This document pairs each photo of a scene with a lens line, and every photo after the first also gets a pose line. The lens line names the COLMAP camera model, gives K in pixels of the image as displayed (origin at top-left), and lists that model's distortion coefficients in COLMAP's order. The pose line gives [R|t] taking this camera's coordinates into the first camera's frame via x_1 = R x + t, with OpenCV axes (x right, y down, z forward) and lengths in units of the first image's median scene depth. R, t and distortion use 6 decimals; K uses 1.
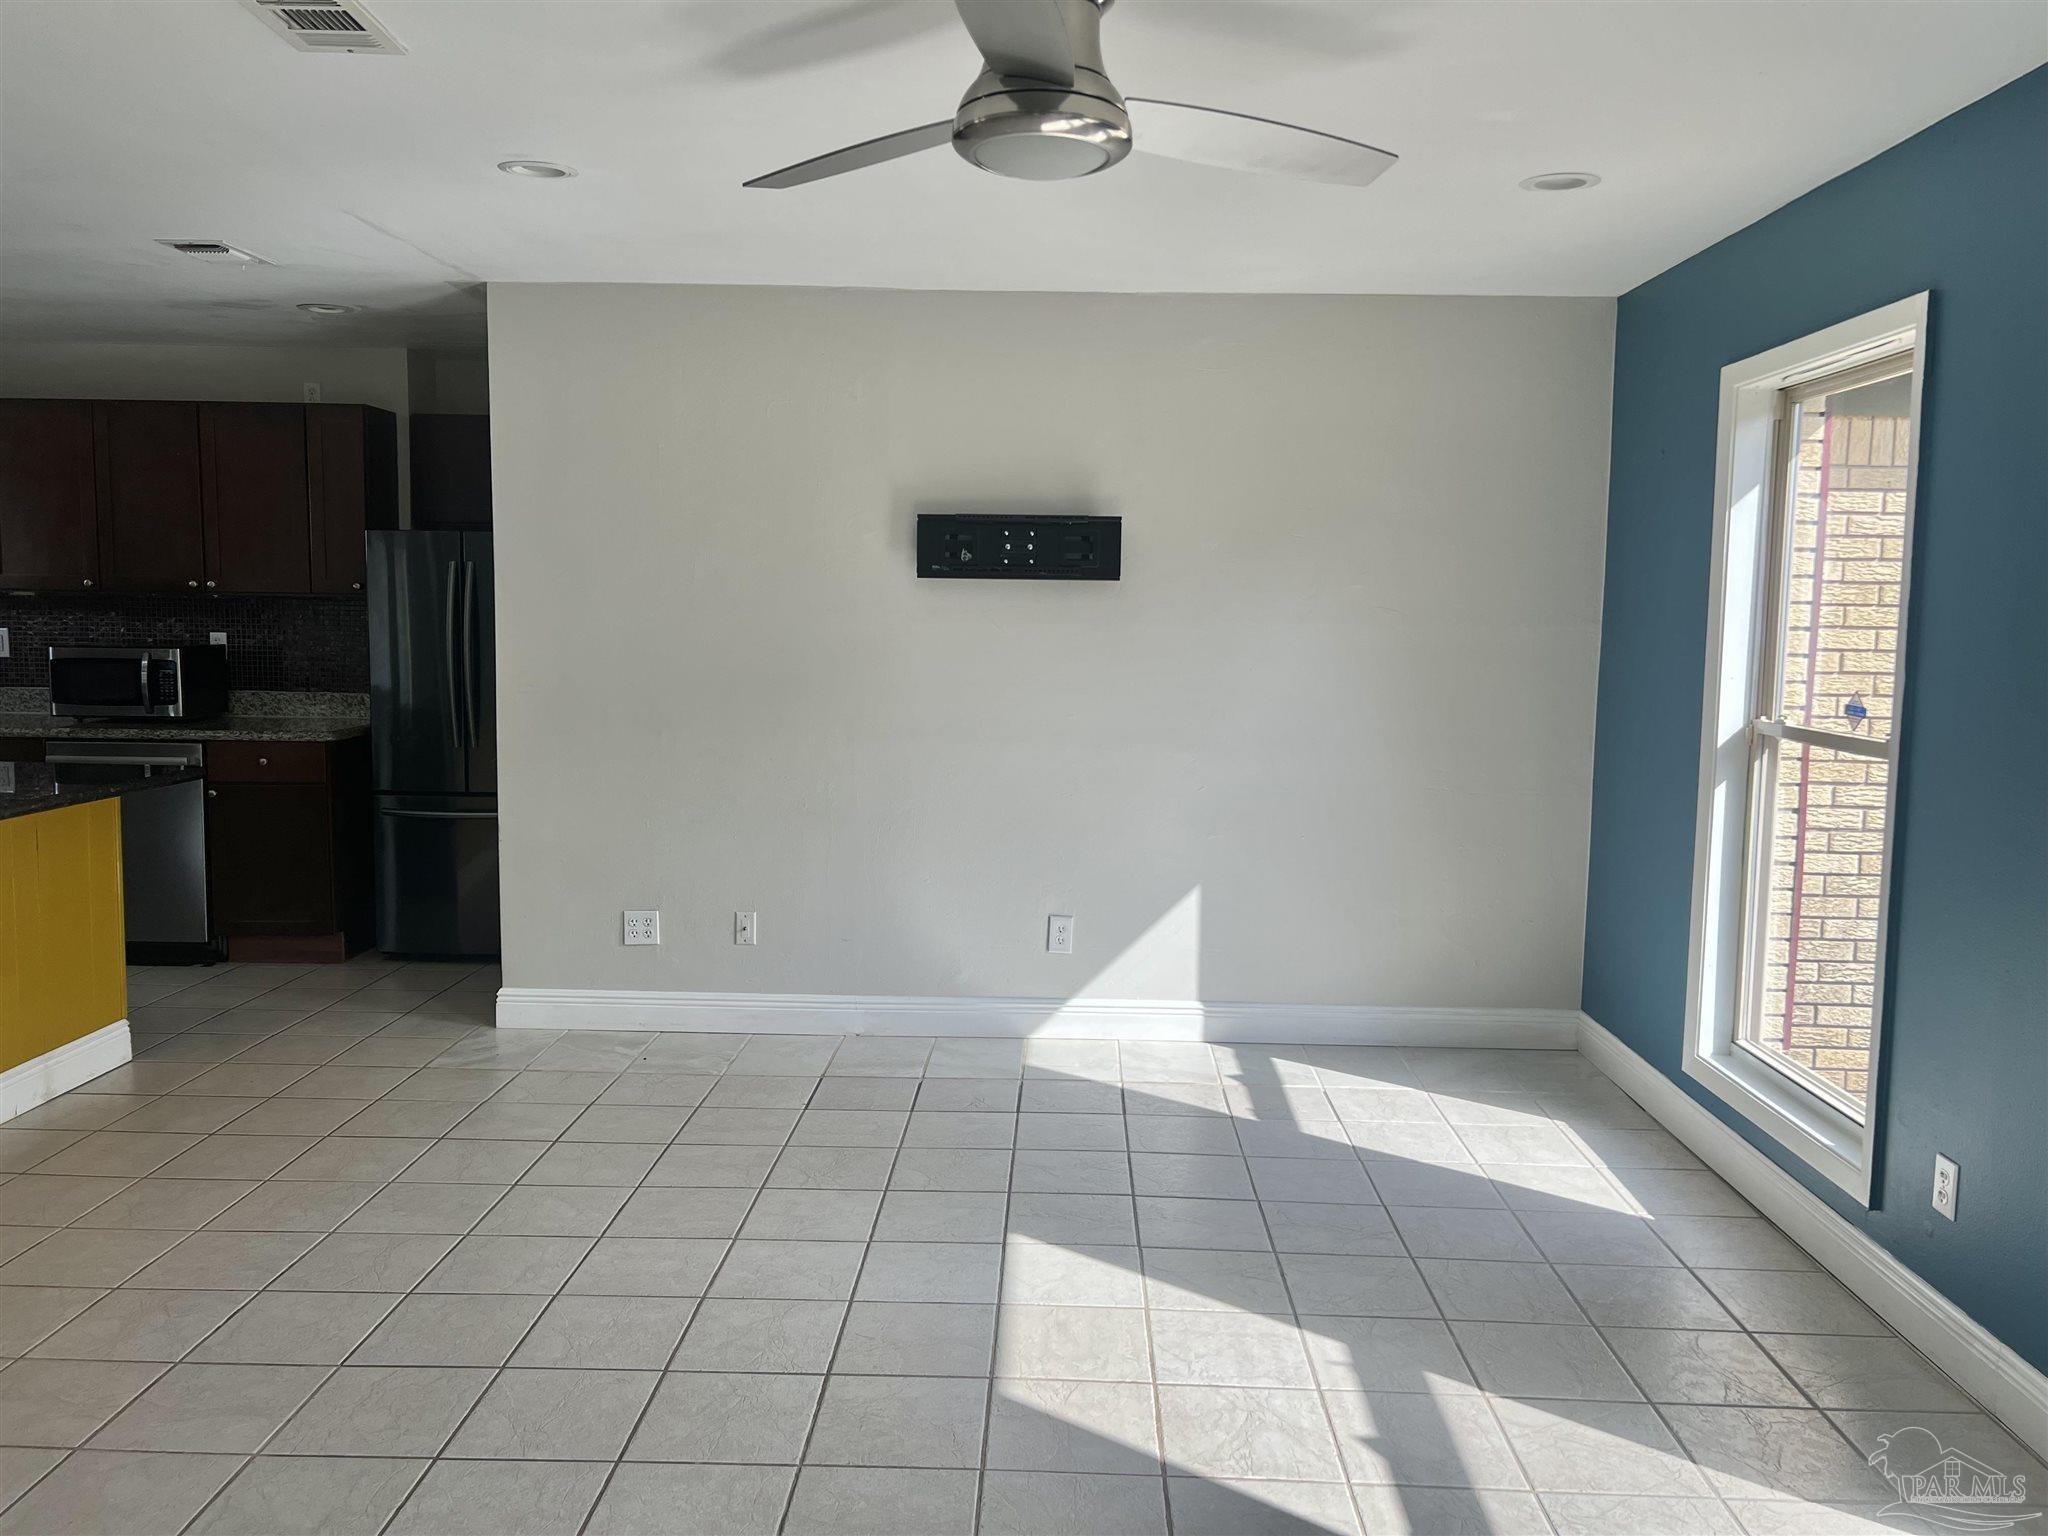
lens RADIAL K [[1561.3, 0, 1036.5], [0, 1561.3, 741.5], [0, 0, 1]] dist [0.086181, -0.101657]
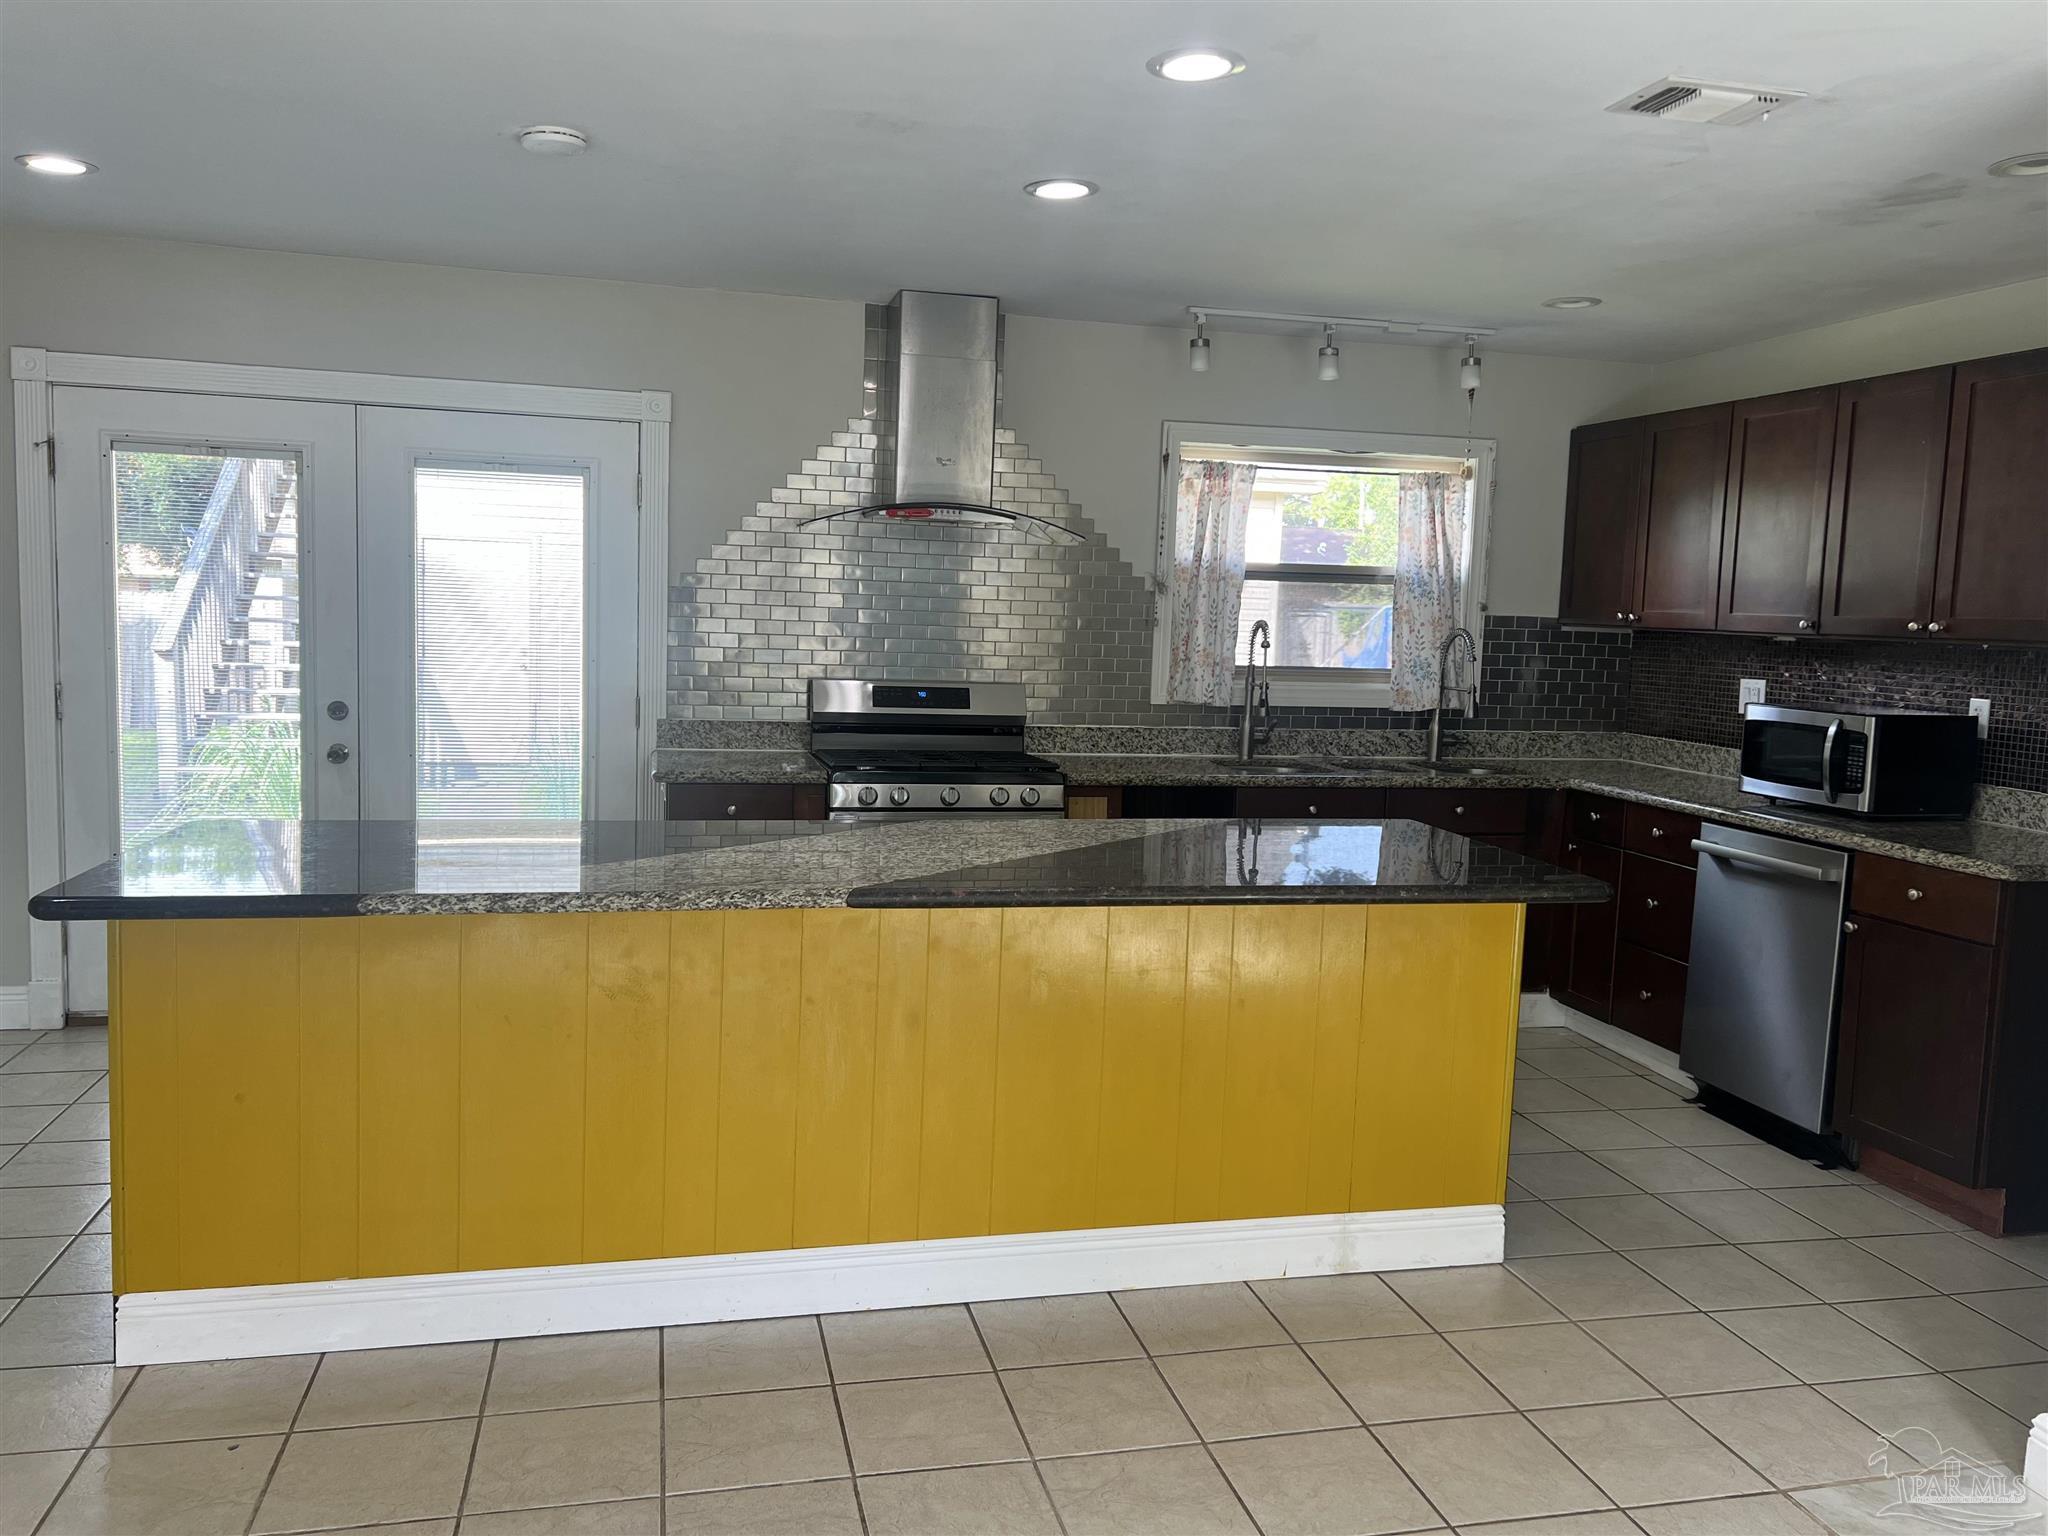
lens RADIAL K [[1561.3, 0, 1004.1], [0, 1561.3, 761.9], [0, 0, 1]] dist [0.086181, -0.101657]
pose [[0.273892, 0.095826, -0.956975, 0.041065], [-0.124888, 0.990143, 0.063404, -0.044918], [0.953618, 0.102149, 0.283159, 0.559827]]
